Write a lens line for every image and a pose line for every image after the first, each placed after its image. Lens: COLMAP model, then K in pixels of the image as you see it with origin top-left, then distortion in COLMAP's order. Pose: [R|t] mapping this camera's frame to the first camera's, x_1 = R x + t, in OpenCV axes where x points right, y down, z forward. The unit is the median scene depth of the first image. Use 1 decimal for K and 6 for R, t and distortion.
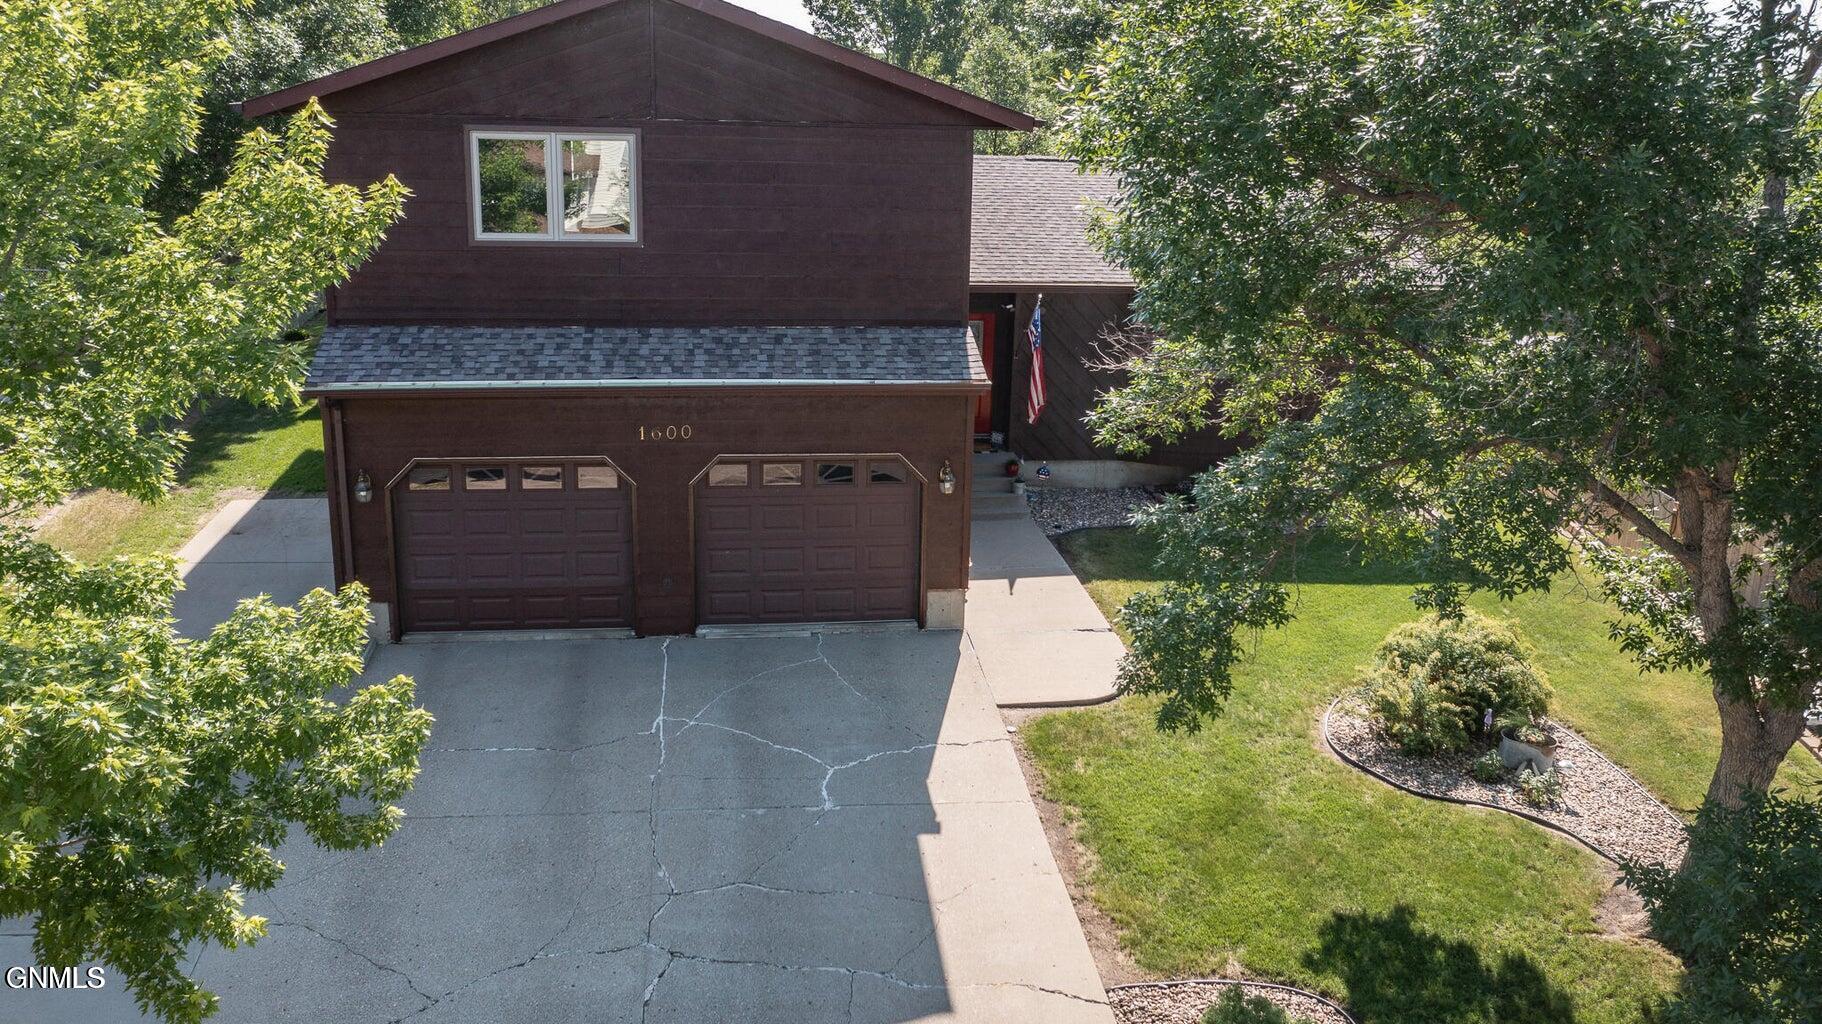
lens RADIAL K [[1439.9, 0, 911.0], [0, 1439.9, 512.0], [0, 0, 1]] dist [-0.034018, 0.005982]
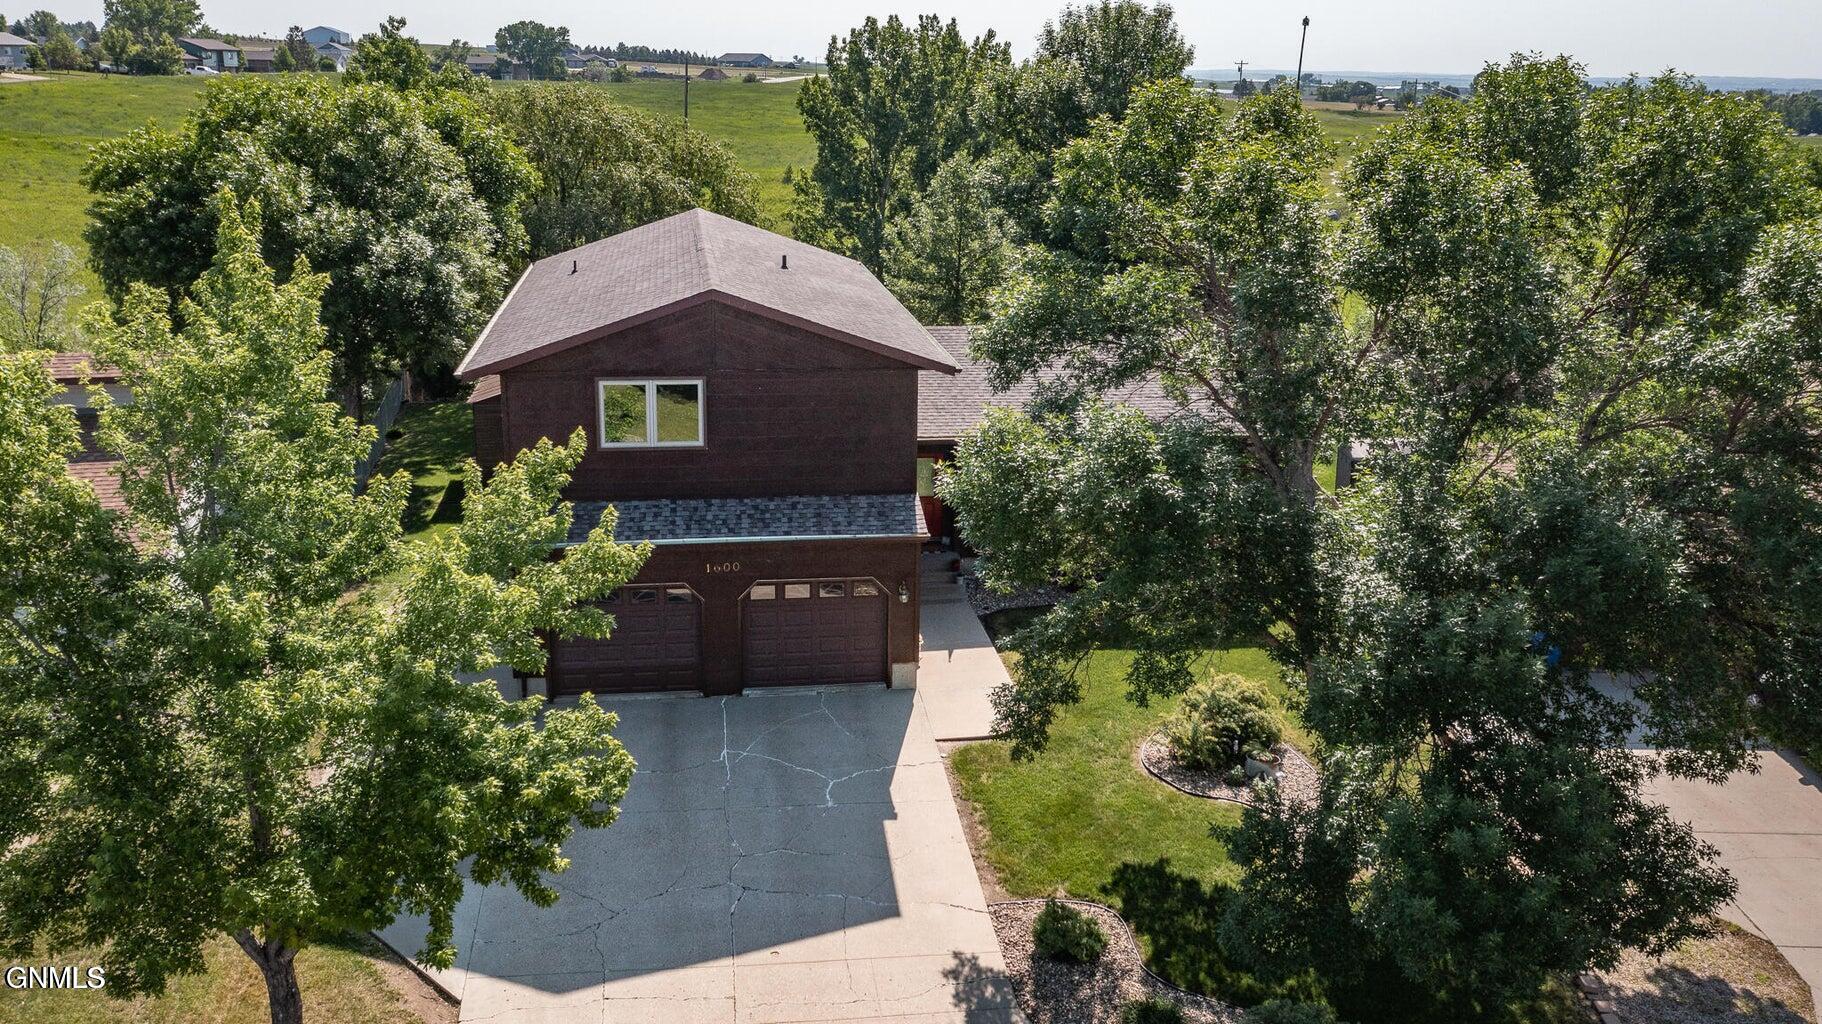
lens RADIAL K [[1439.9, 0, 911.0], [0, 1439.9, 512.0], [0, 0, 1]] dist [-0.034018, 0.005982]
pose [[0.999928, -0.010114, 0.006521, 0.026323], [0.010108, 0.999948, 0.000965, -0.124363], [-0.006530, -0.000899, 0.999978, -0.614333]]
